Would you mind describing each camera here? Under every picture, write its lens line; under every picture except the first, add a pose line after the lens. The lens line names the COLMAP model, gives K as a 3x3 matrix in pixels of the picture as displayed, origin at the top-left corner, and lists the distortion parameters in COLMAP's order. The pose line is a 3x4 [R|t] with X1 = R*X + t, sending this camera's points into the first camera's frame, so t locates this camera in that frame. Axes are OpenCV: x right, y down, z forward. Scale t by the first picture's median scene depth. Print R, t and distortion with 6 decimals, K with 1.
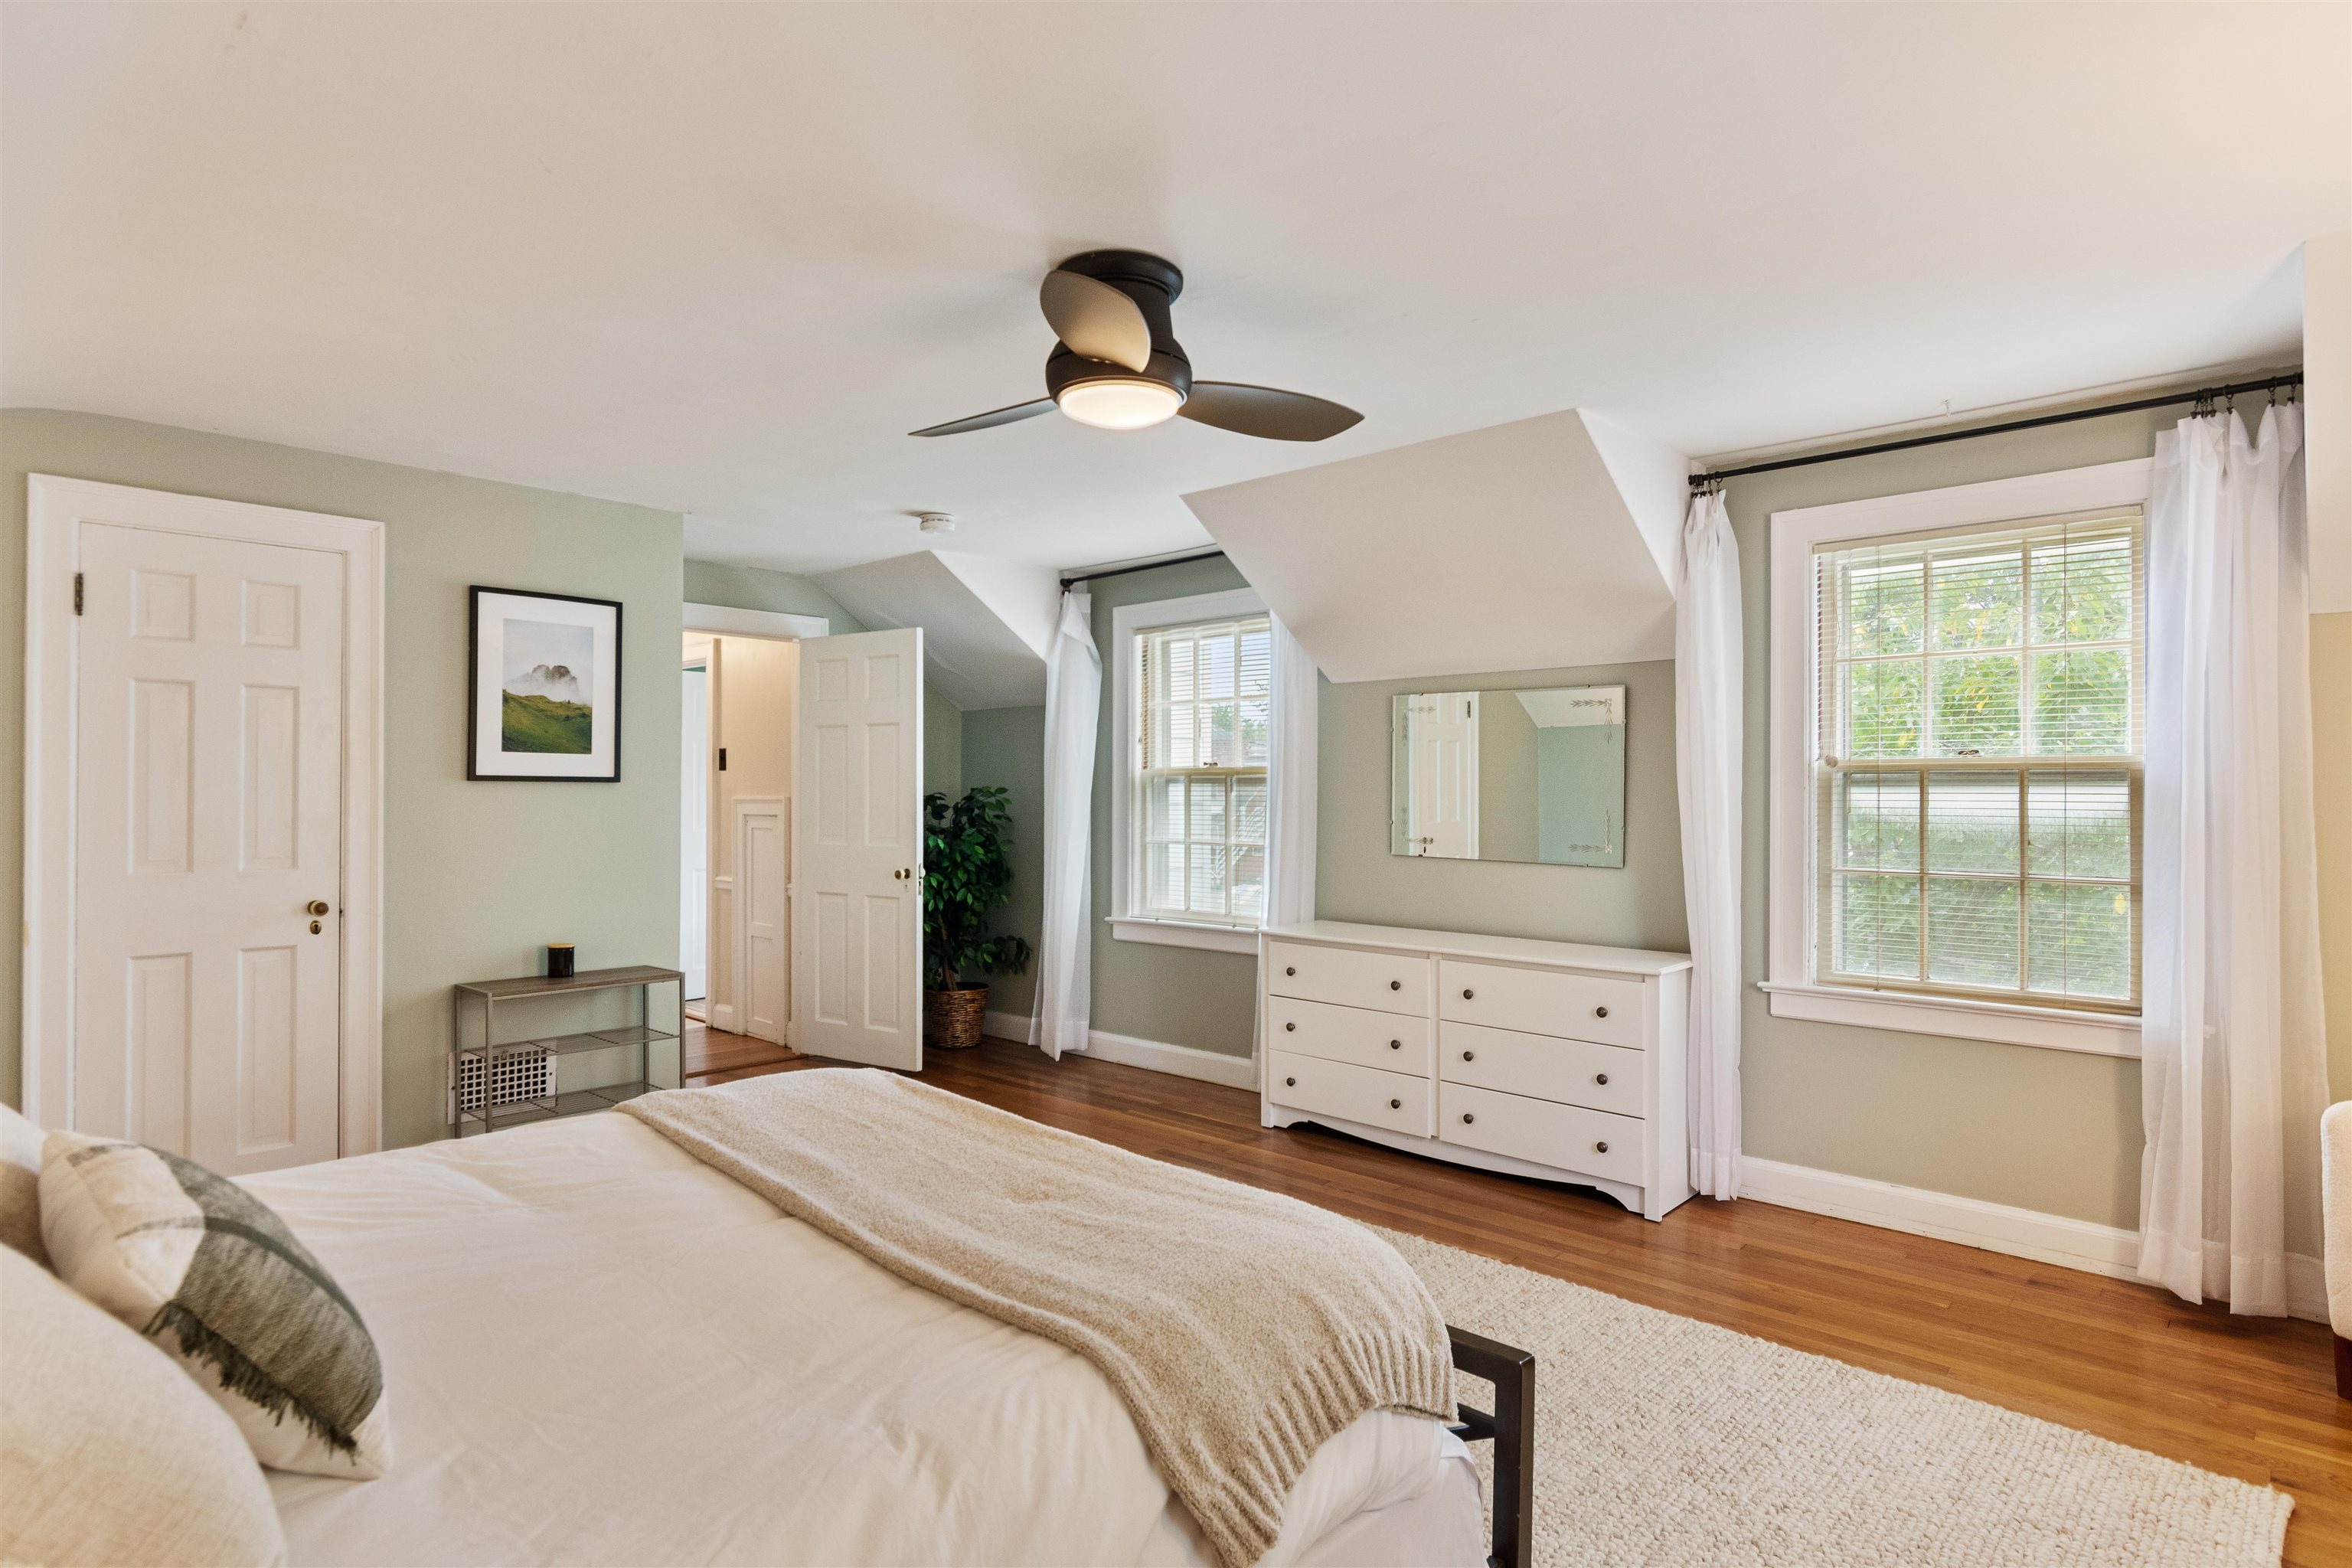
lens RADIAL K [[1243.8, 0, 1180.9], [0, 1243.8, 775.6], [0, 0, 1]] dist [-0.005707, -0.000039]
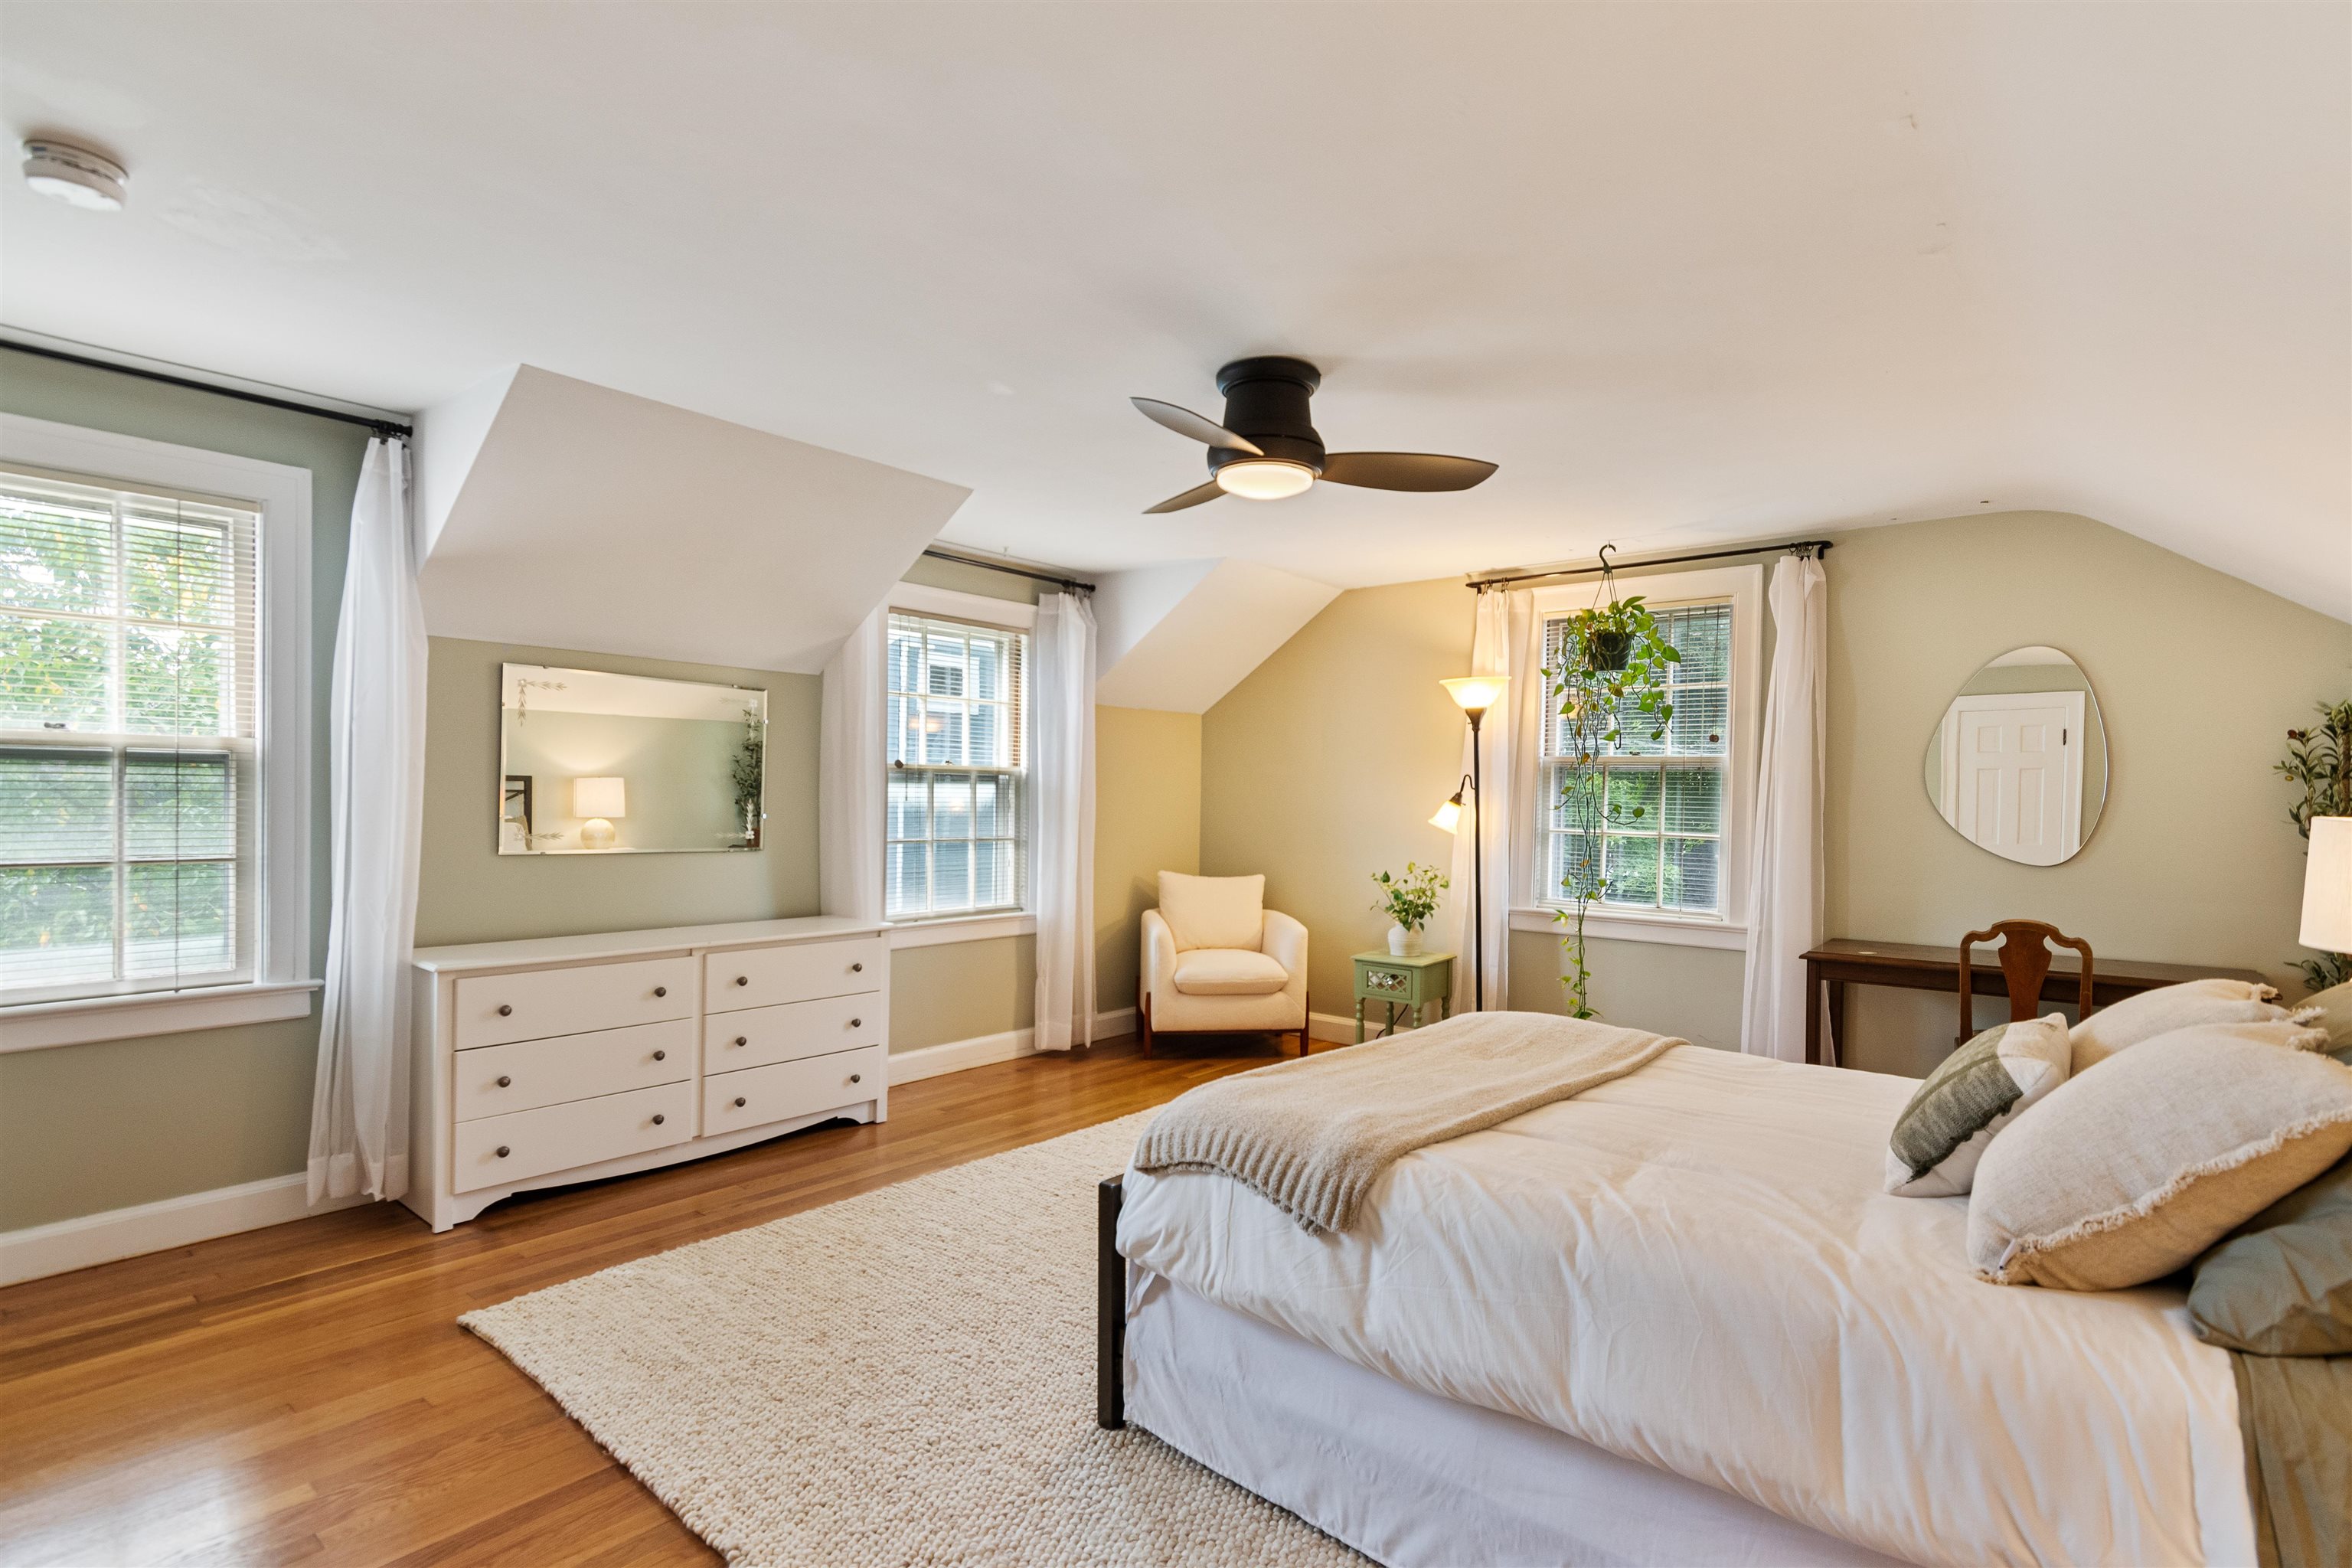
lens RADIAL K [[1136.1, 0, 1179.0], [0, 1136.1, 806.5], [0, 0, 1]] dist [0.011430, -0.000692]
pose [[-0.061759, -0.015368, 0.997973, -0.753716], [-0.032303, 0.999388, 0.013391, 0.008800], [-0.997568, -0.031410, -0.062218, 0.733484]]
